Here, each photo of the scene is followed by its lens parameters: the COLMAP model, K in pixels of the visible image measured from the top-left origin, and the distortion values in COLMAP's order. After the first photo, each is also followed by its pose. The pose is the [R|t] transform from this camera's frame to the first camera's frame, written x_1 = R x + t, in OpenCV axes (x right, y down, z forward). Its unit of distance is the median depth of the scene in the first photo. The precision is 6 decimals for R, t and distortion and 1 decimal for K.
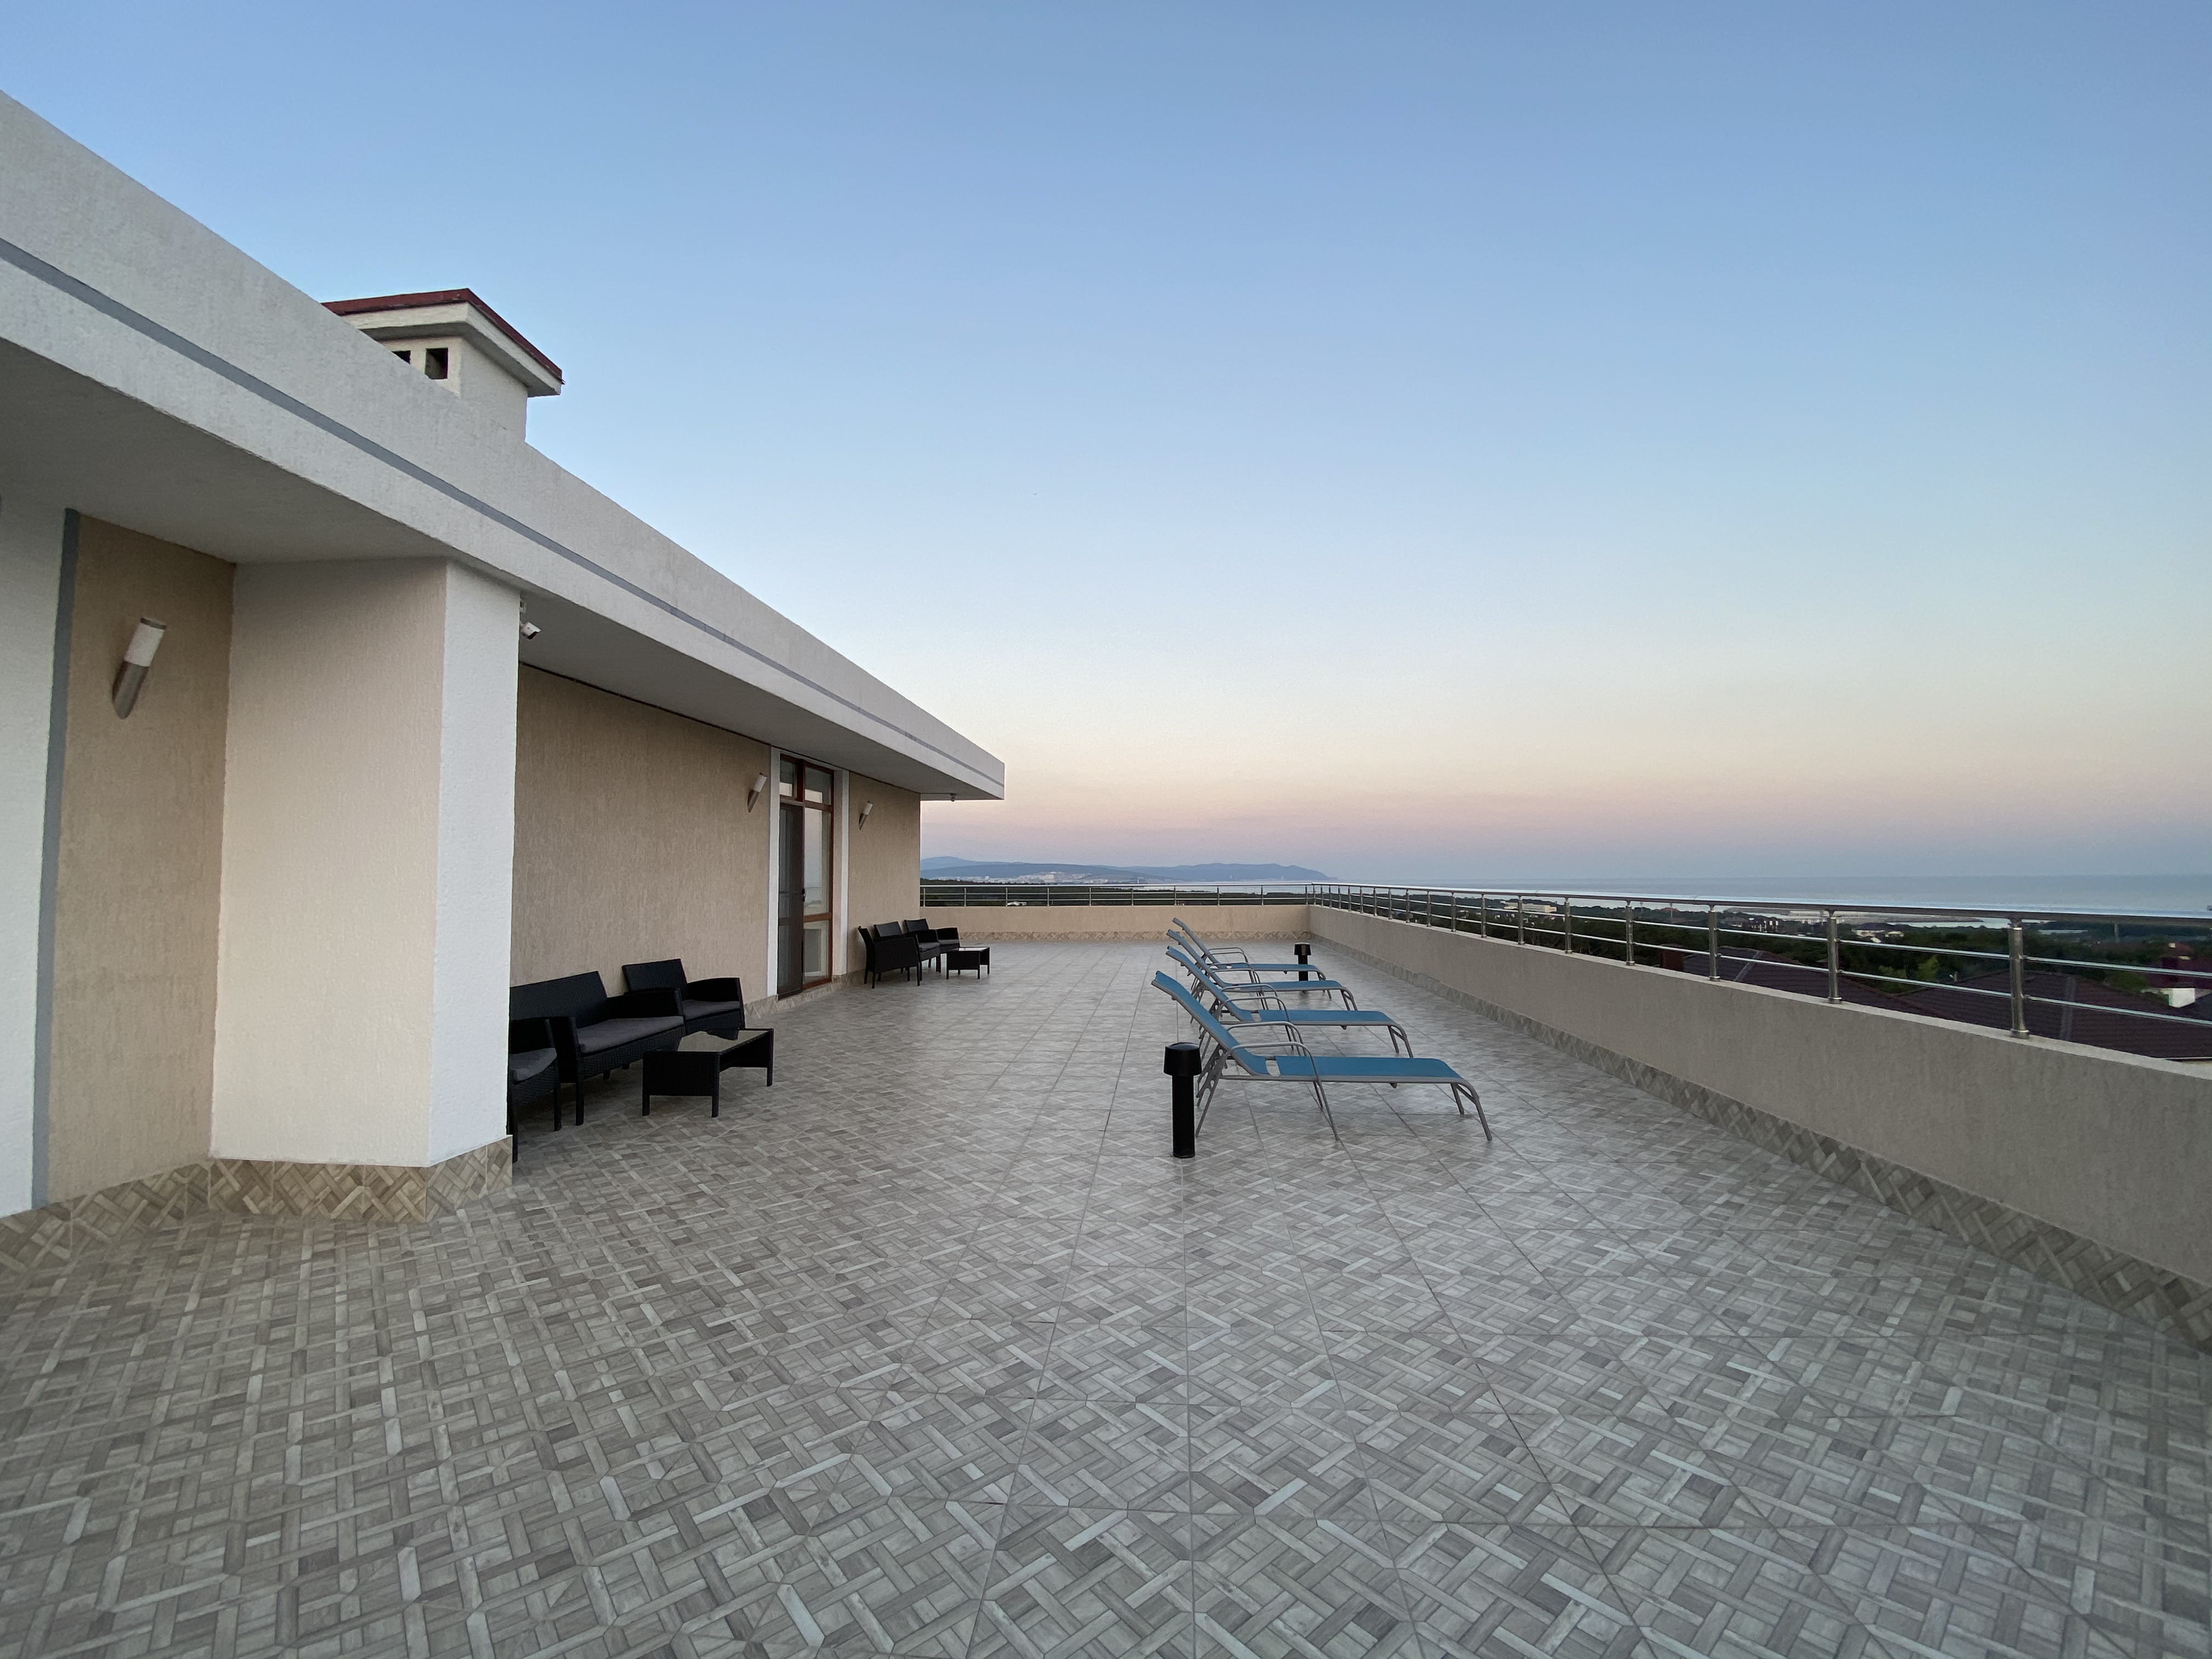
lens RADIAL K [[899.1, 0, 1106.0], [0, 899.1, 829.5], [0, 0, 1]] dist [0.031861, -0.025389]
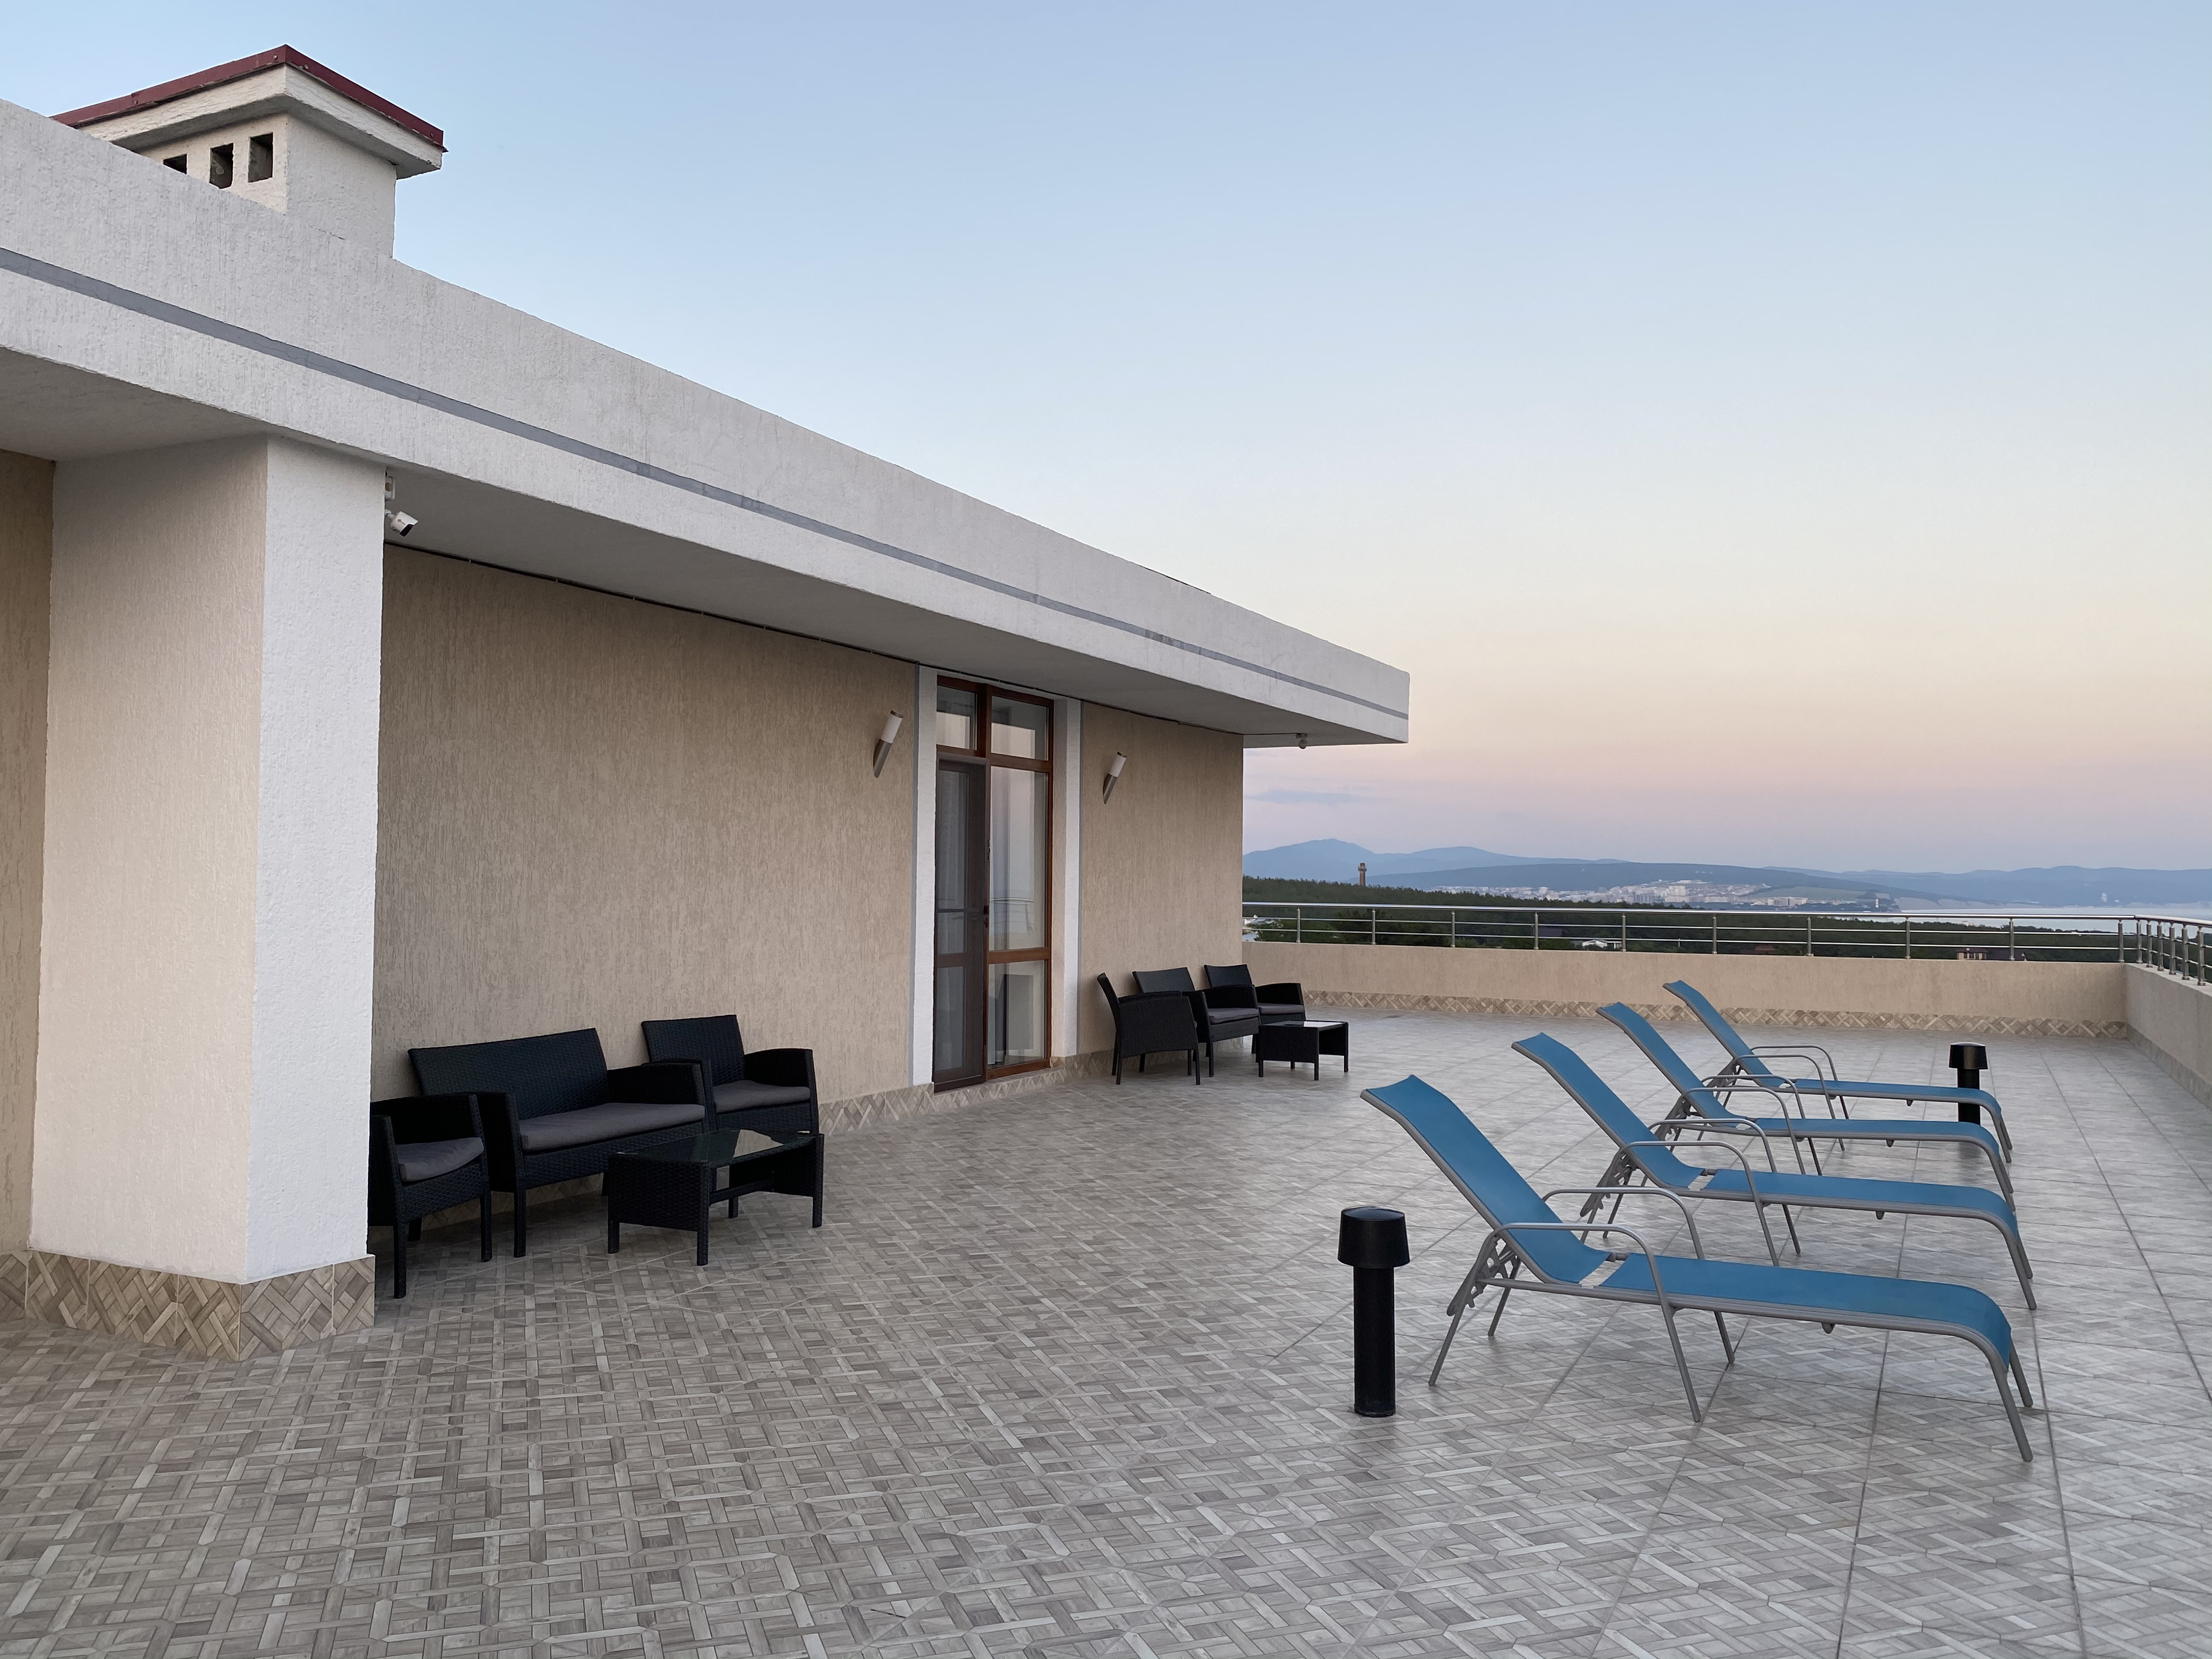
lens RADIAL K [[1732.0, 0, 1102.5], [0, 1732.0, 819.2], [0, 0, 1]] dist [0.044455, -0.041155]
pose [[0.933567, 0.001956, -0.358399, 0.310041], [0.002982, 0.999908, 0.013227, -0.011622], [0.358392, -0.013417, 0.933475, -0.038814]]
